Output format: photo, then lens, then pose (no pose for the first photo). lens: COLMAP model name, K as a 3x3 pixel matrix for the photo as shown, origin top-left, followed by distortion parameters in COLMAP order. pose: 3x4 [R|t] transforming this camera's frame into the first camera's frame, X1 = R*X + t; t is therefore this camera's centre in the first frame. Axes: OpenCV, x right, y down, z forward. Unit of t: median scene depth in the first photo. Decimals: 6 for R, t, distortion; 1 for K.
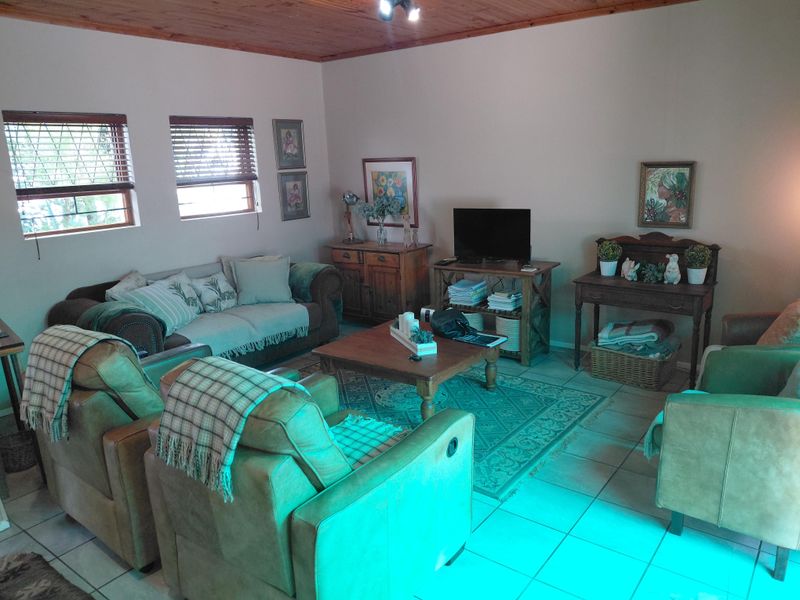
lens RADIAL K [[591.4, 0, 400.0], [0, 591.4, 300.0], [0, 0, 1]] dist [0.081974, -0.135294]
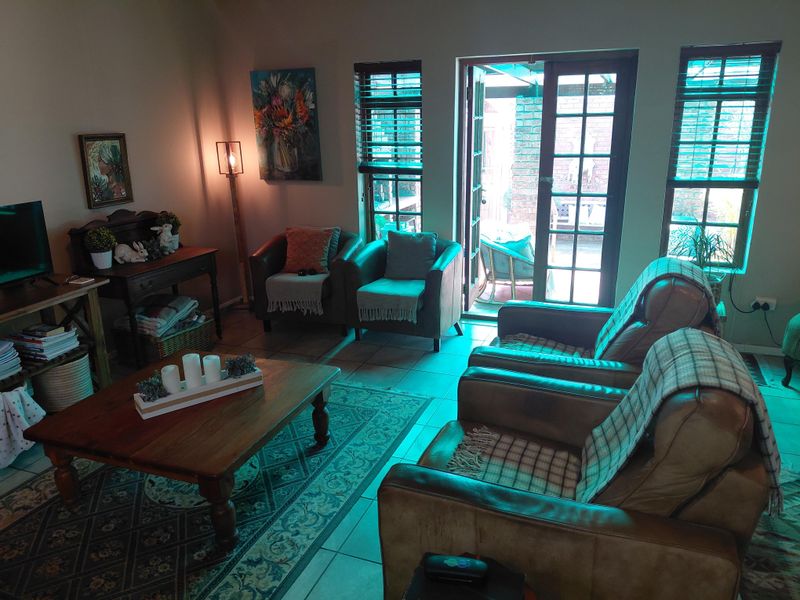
lens RADIAL K [[598.7, 0, 408.8], [0, 598.7, 302.0], [0, 0, 1]] dist [0.103864, -0.172335]
pose [[-0.293777, -0.239520, 0.925378, -0.613783], [0.253651, 0.913856, 0.317063, -0.168035], [-0.921605, 0.327869, -0.207716, 0.827261]]
